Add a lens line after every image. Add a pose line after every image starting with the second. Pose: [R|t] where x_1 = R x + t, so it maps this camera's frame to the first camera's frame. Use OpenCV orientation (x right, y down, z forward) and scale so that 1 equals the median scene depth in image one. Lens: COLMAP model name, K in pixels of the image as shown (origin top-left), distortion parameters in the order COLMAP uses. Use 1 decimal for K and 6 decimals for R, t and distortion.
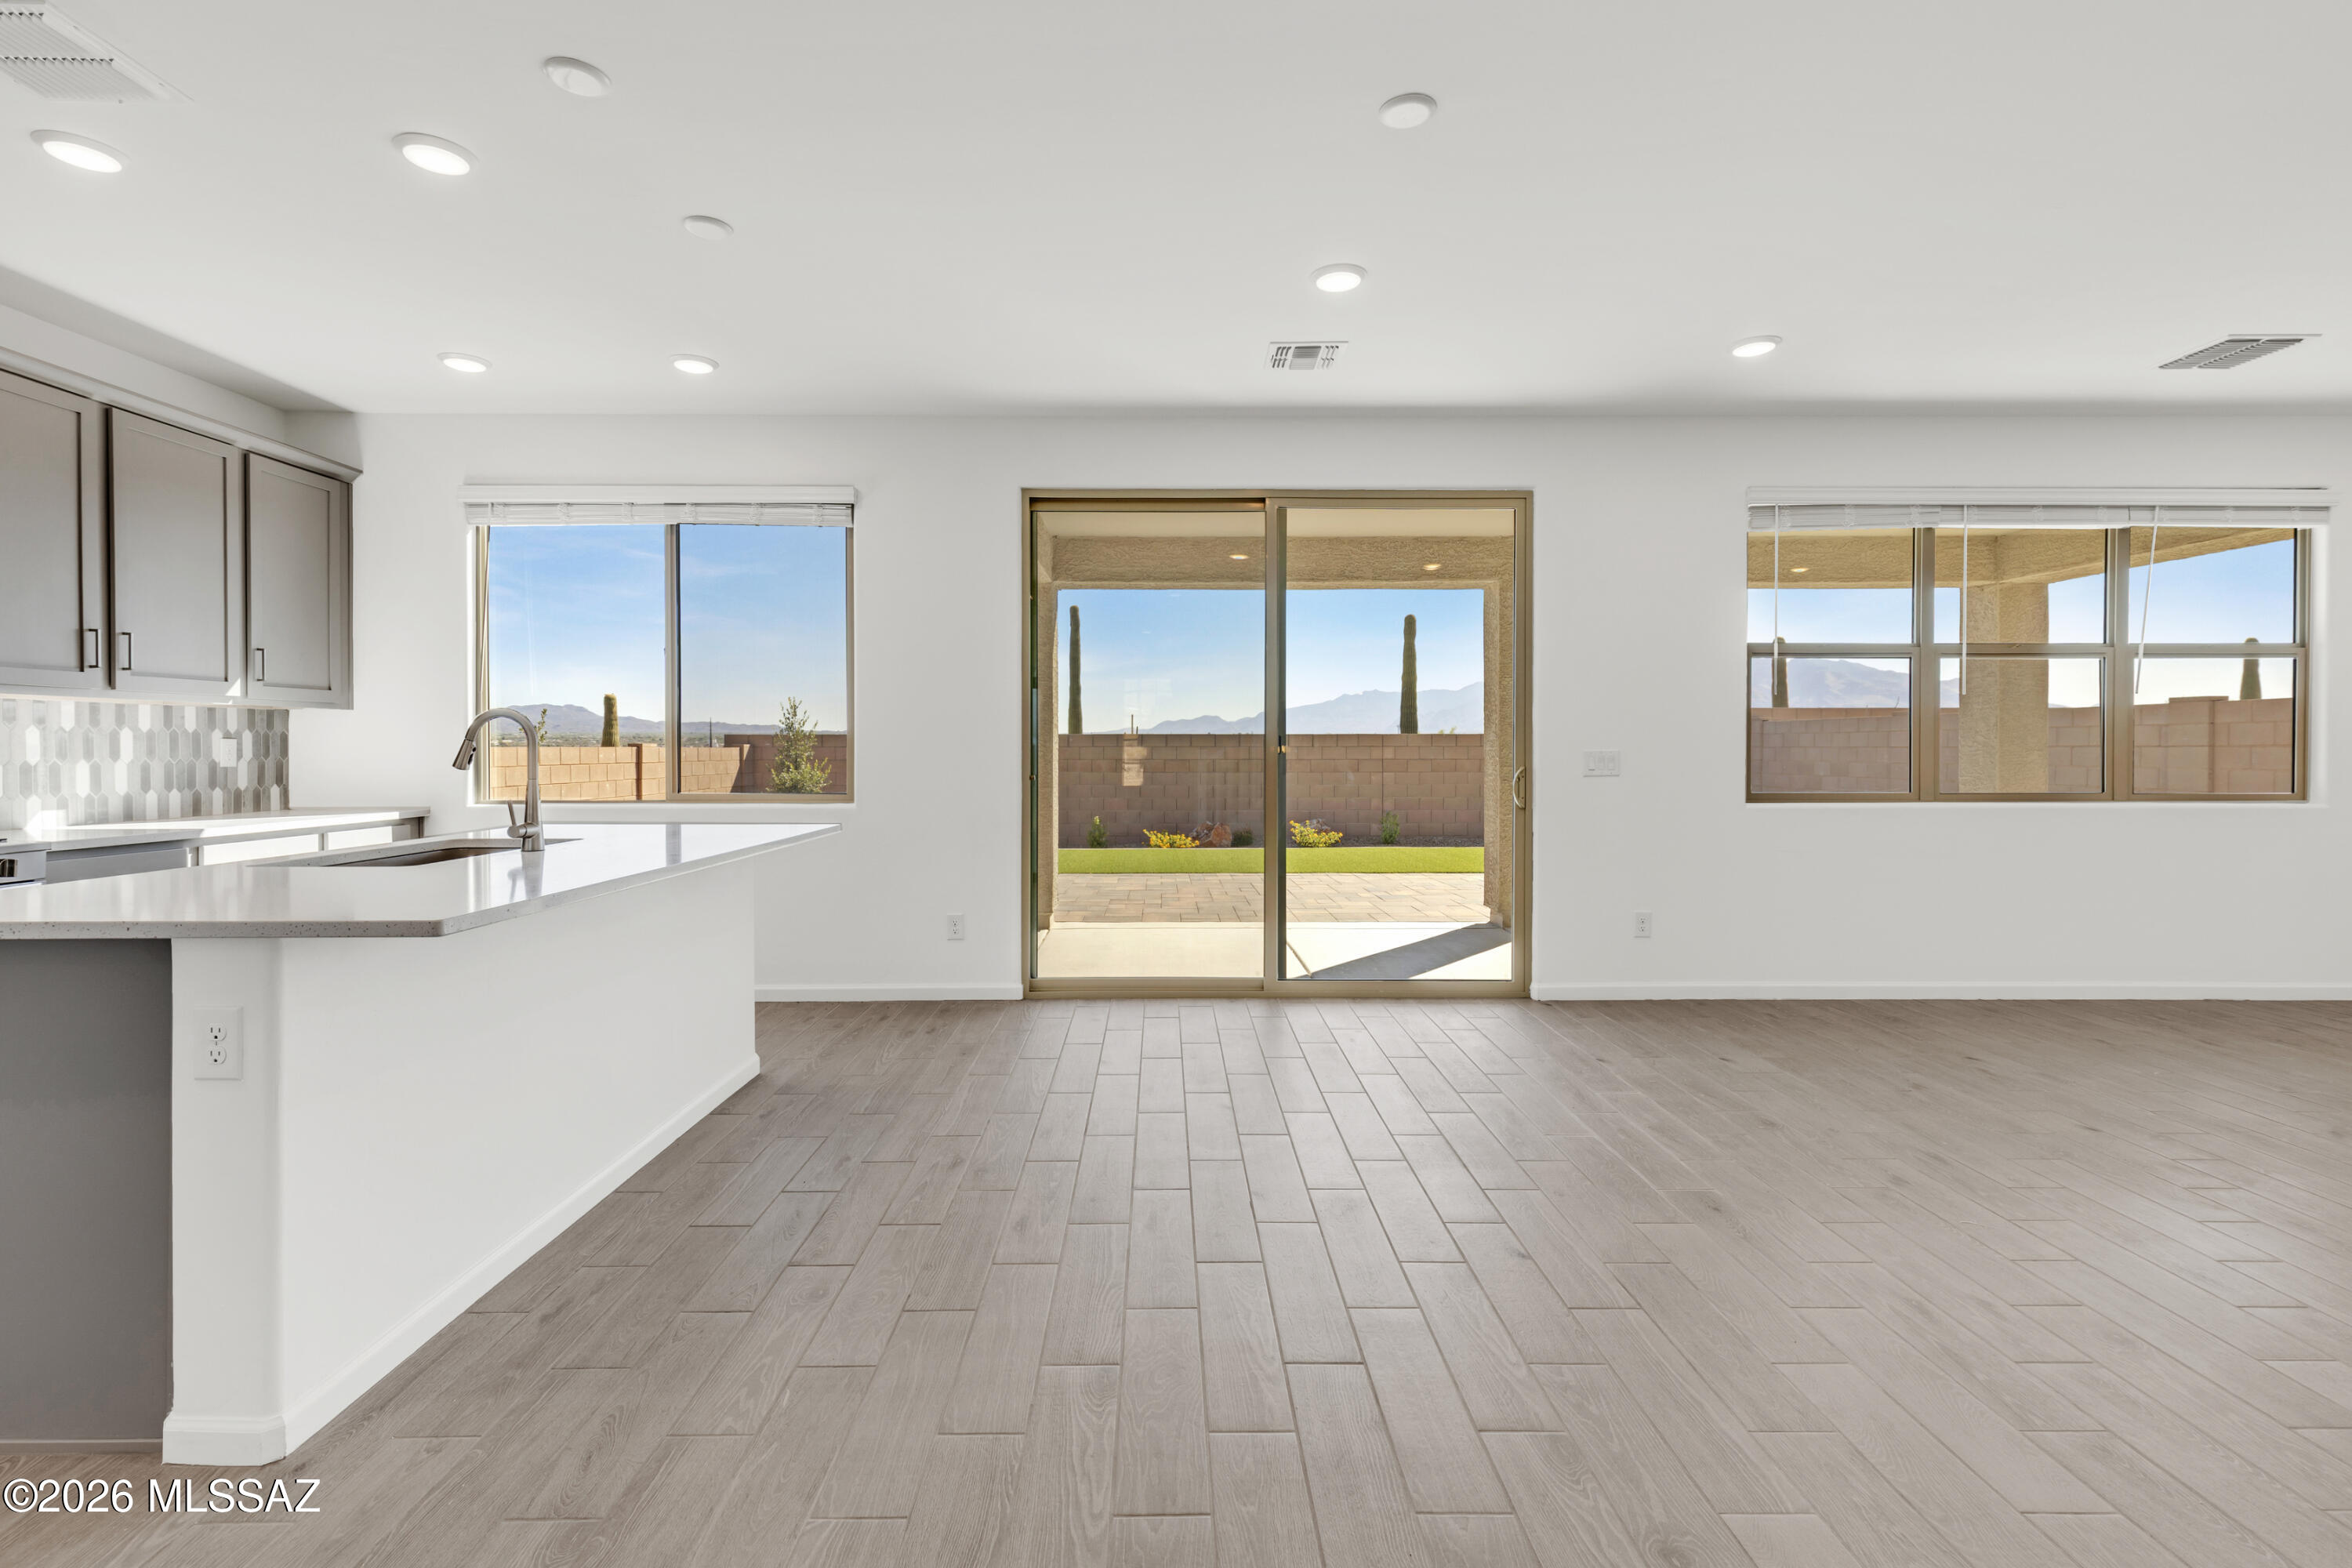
lens RADIAL K [[1068.3, 0, 1164.8], [0, 1068.3, 761.4], [0, 0, 1]] dist [0.007819, 0.000008]
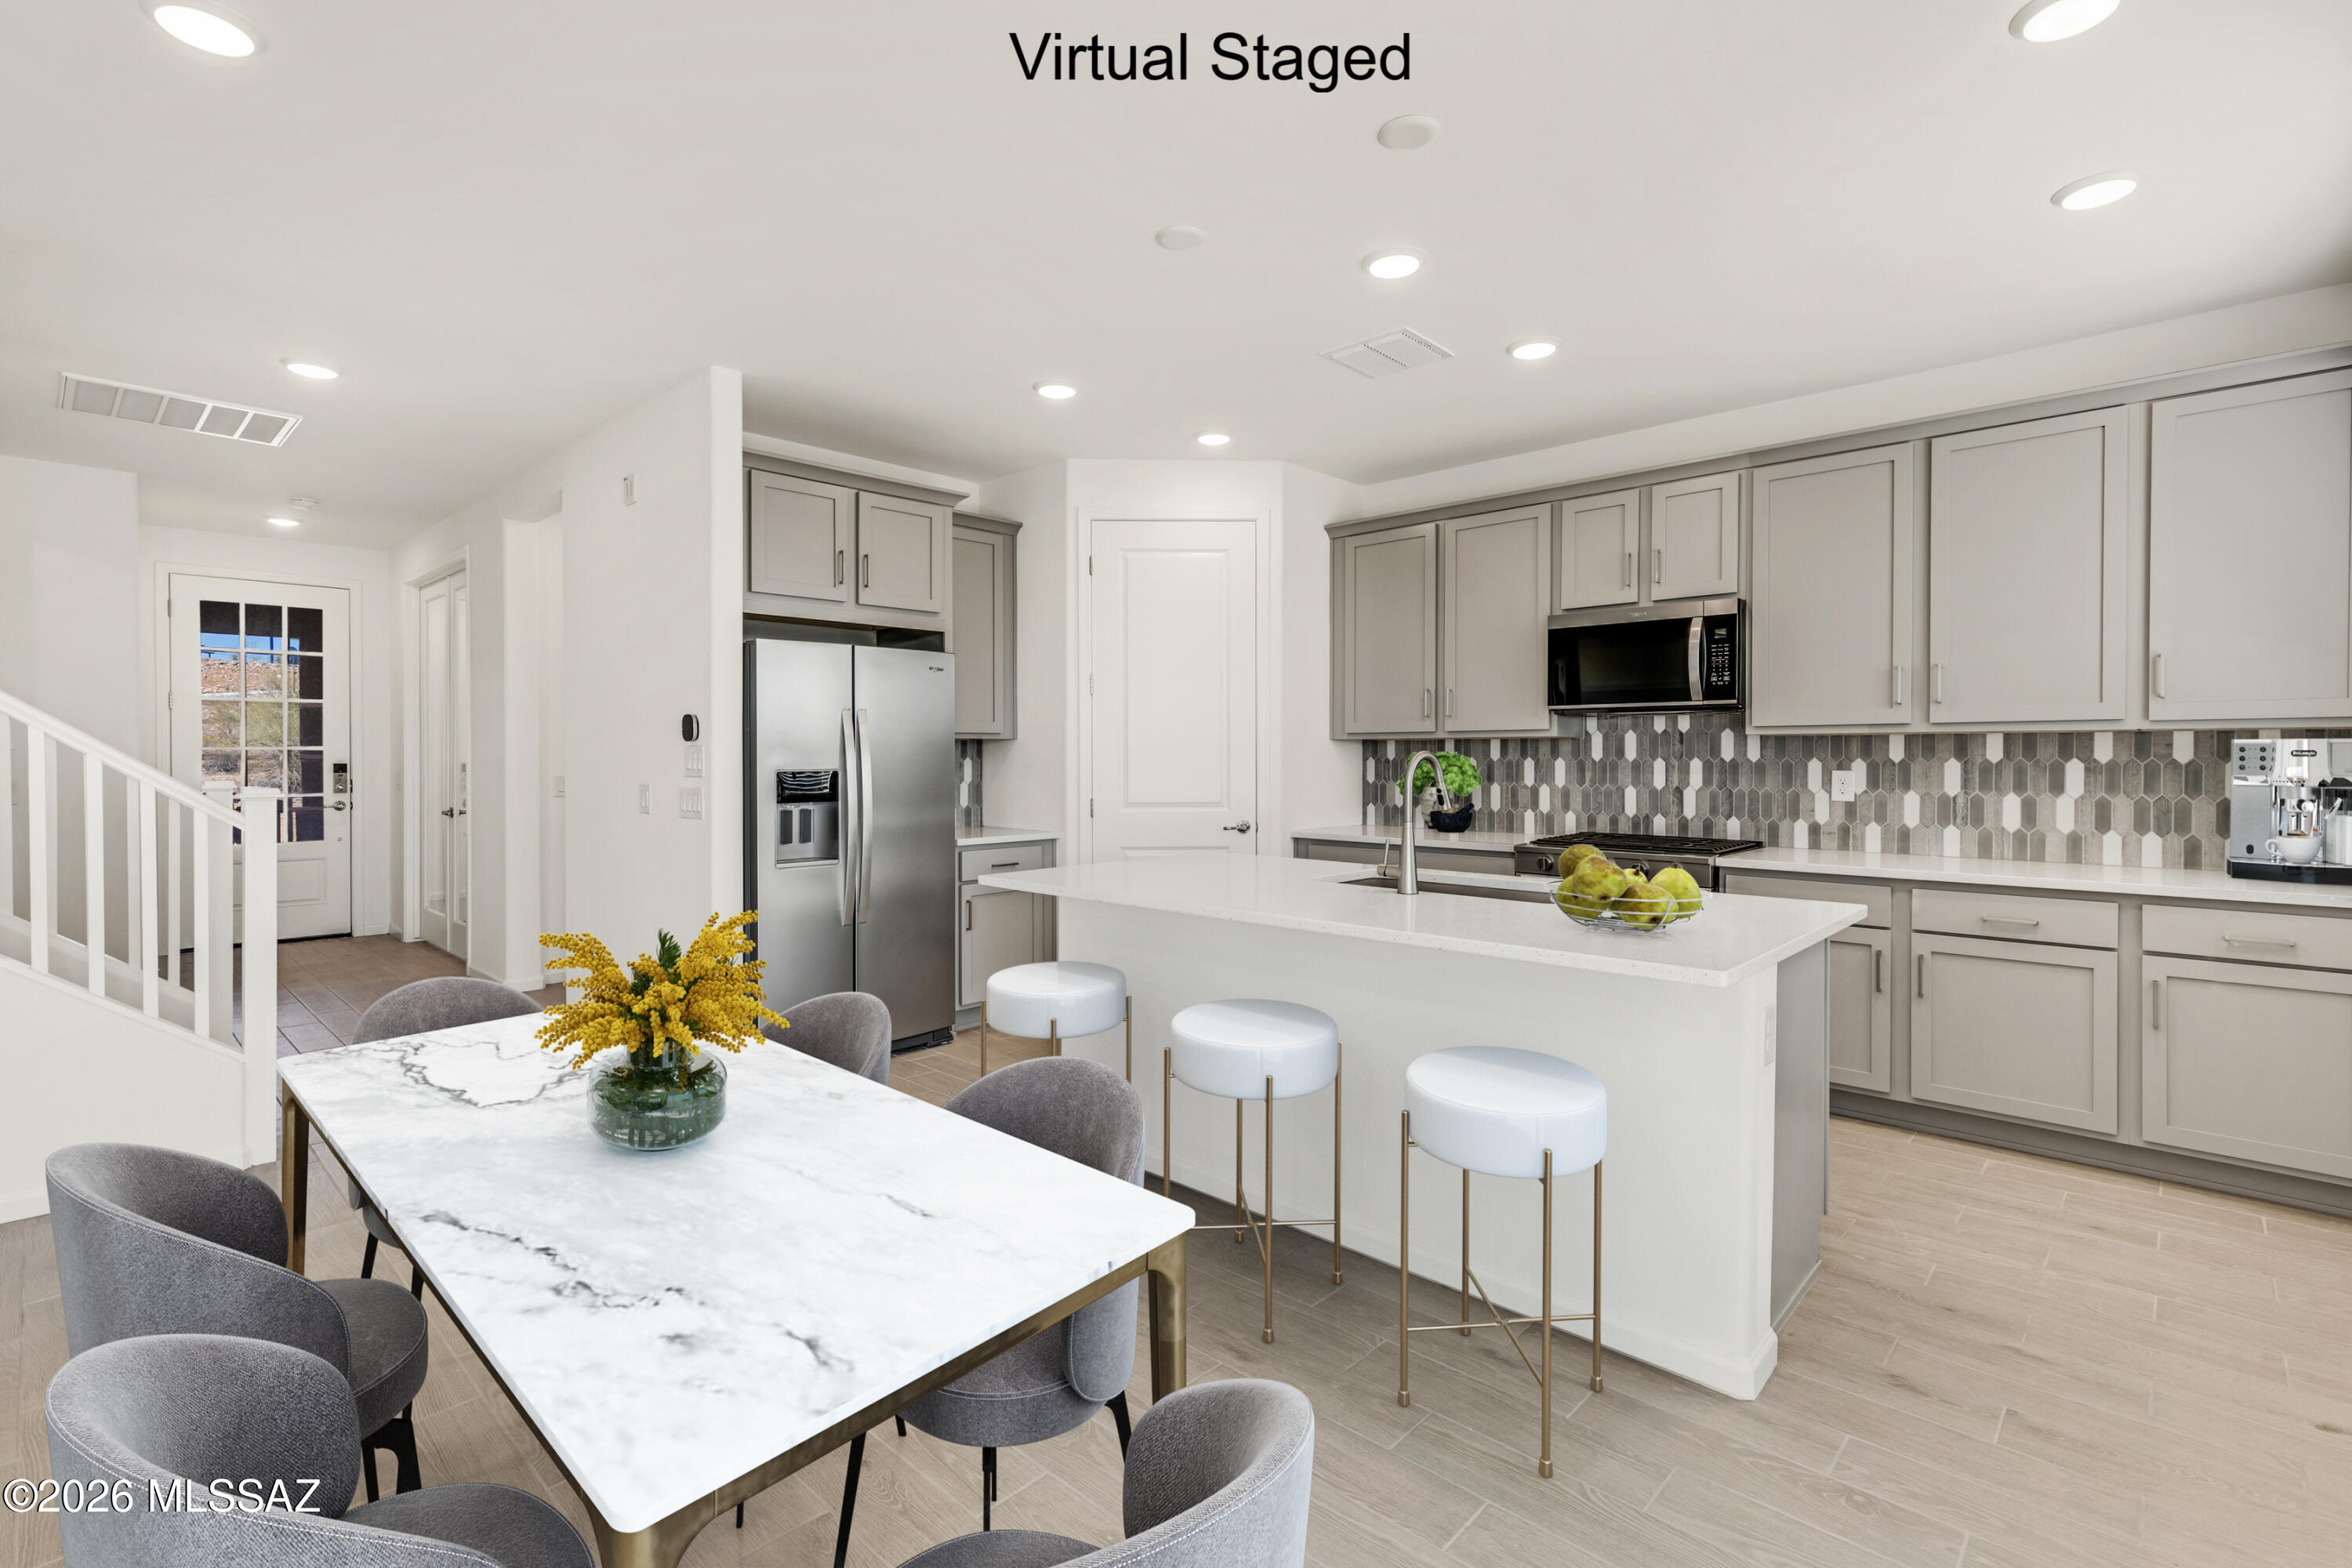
lens RADIAL K [[1068.3, 0, 1199.7], [0, 1068.3, 779.7], [0, 0, 1]] dist [0.007819, 0.000008]
pose [[-0.672750, 0.017608, -0.739660, 0.159820], [-0.008693, 0.999460, 0.031700, -0.029282], [0.739819, 0.027756, -0.672233, 0.859331]]
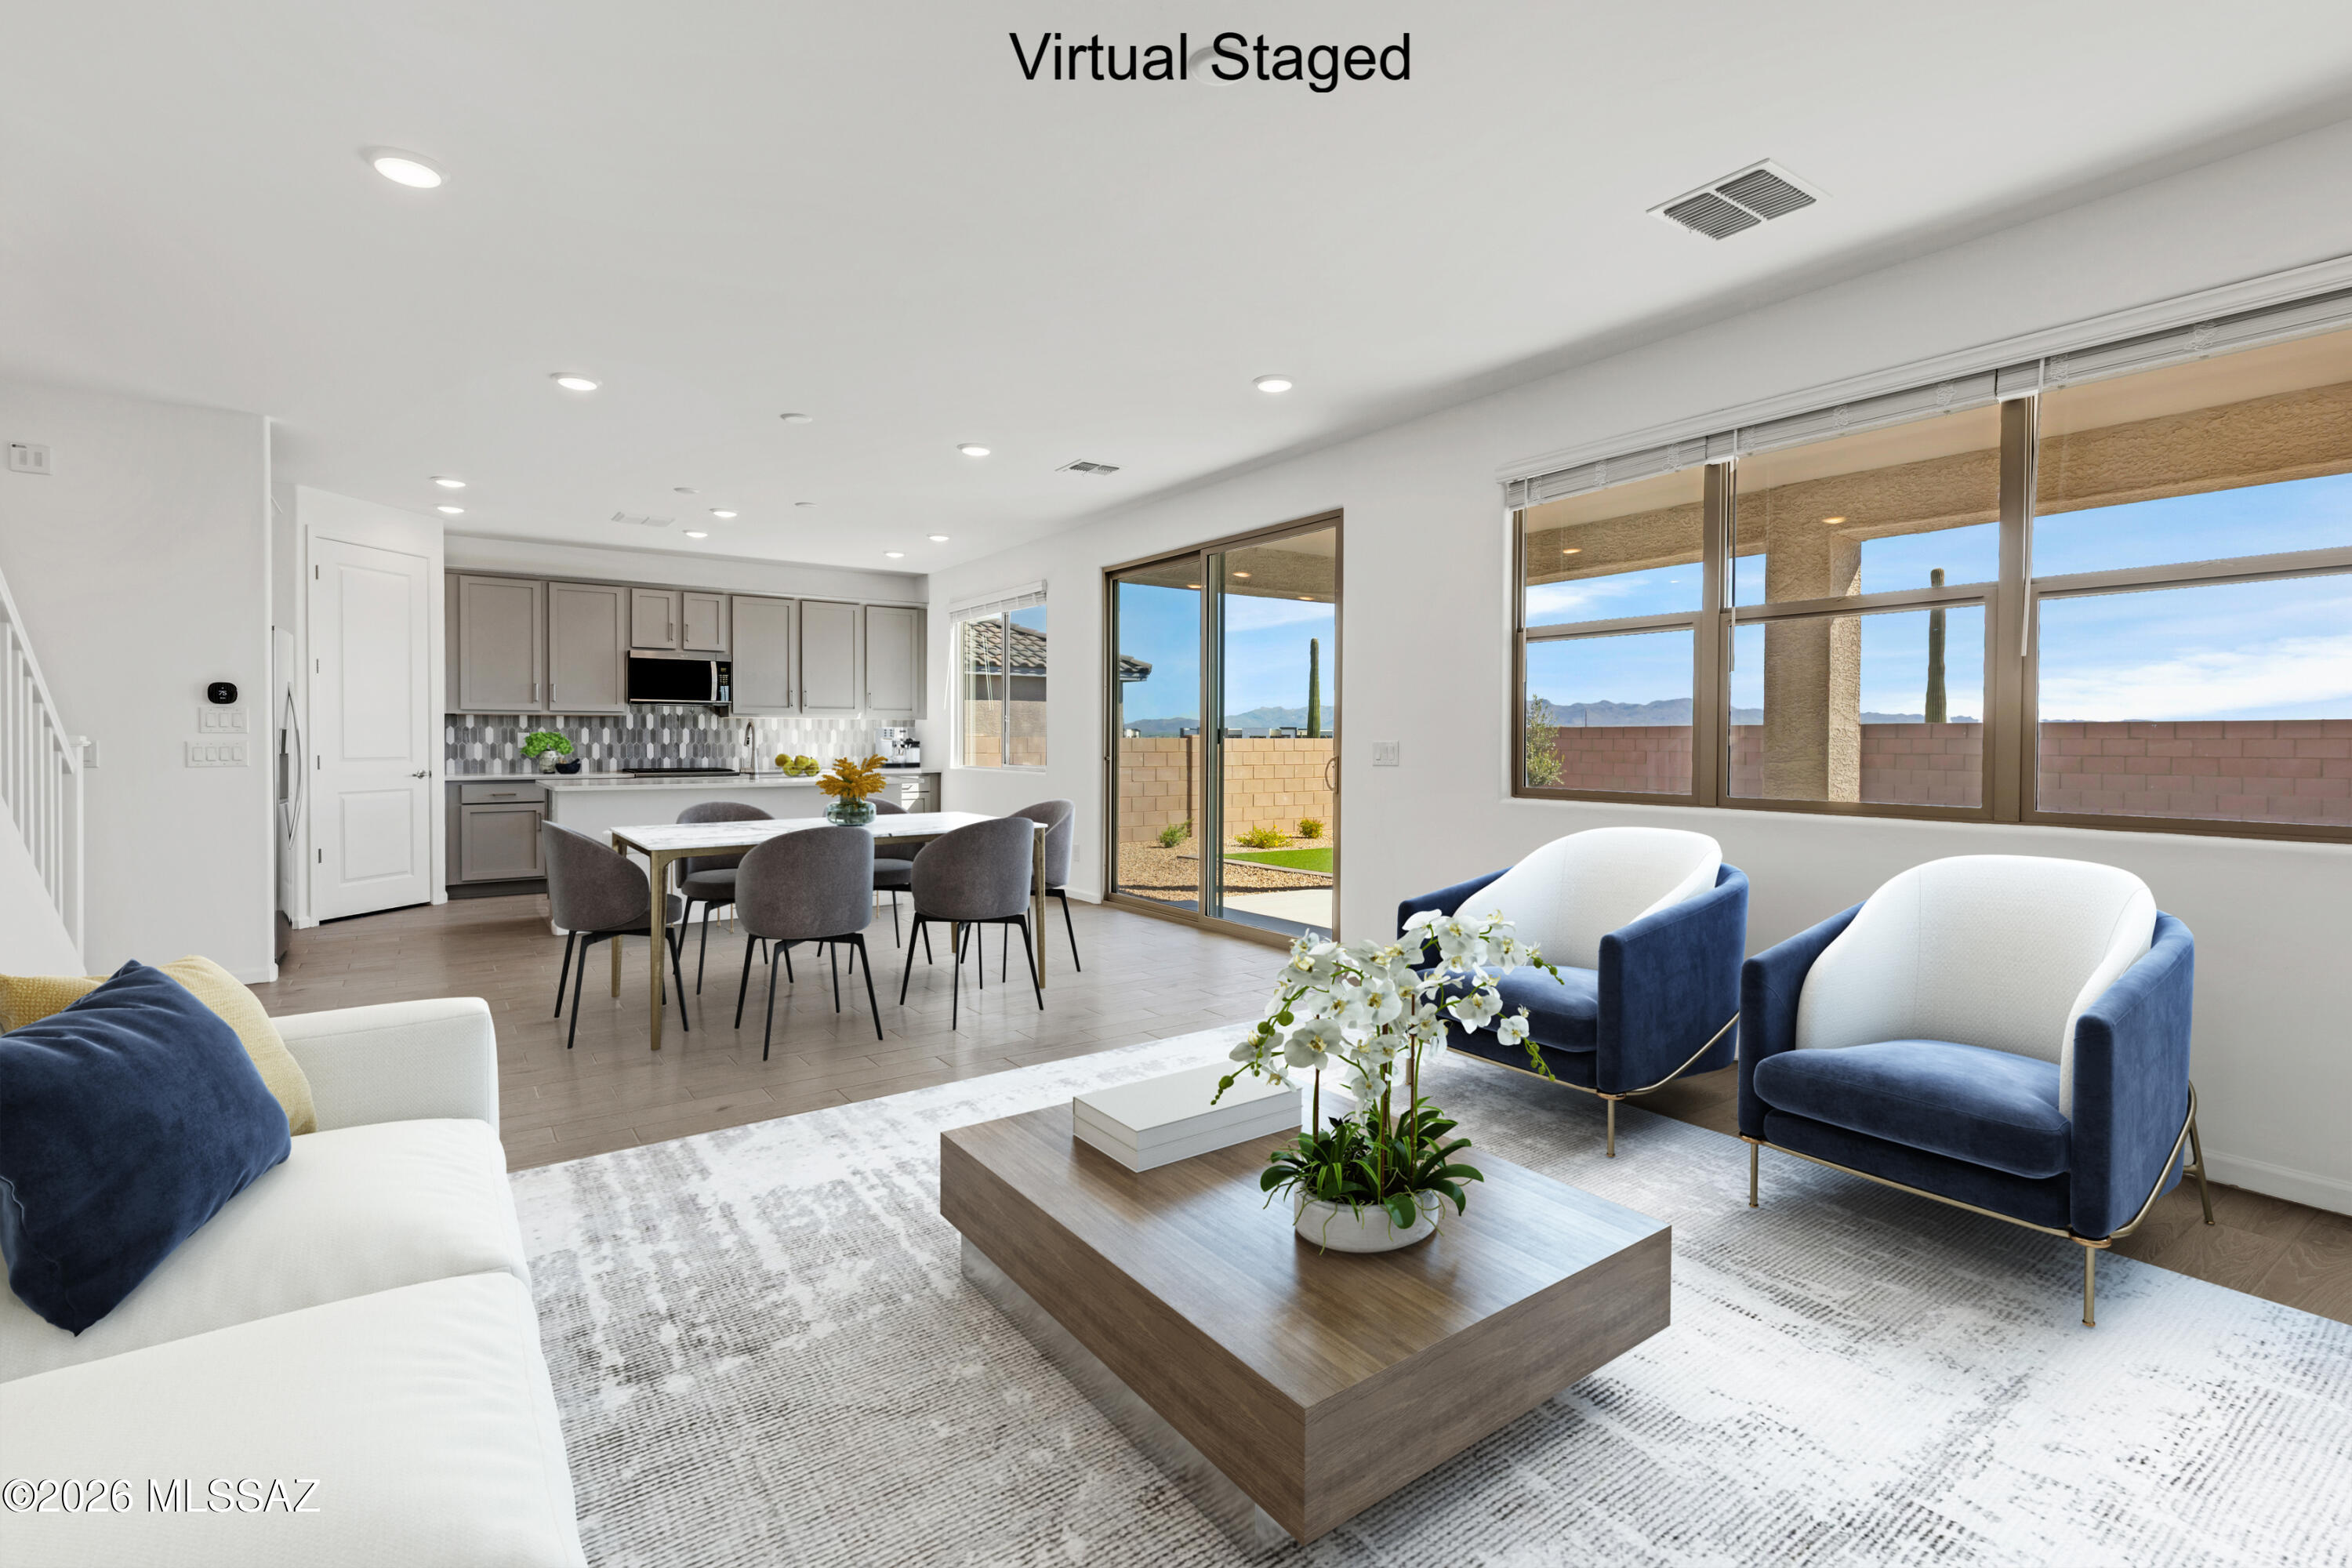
lens RADIAL K [[1068.3, 0, 1220.9], [0, 1068.3, 748.8], [0, 0, 1]] dist [0.007819, 0.000008]
pose [[0.592064, 0.009706, -0.805832, 1.167415], [-0.012449, 0.999918, 0.002897, -0.004759], [0.805795, 0.008317, 0.592137, 0.233890]]
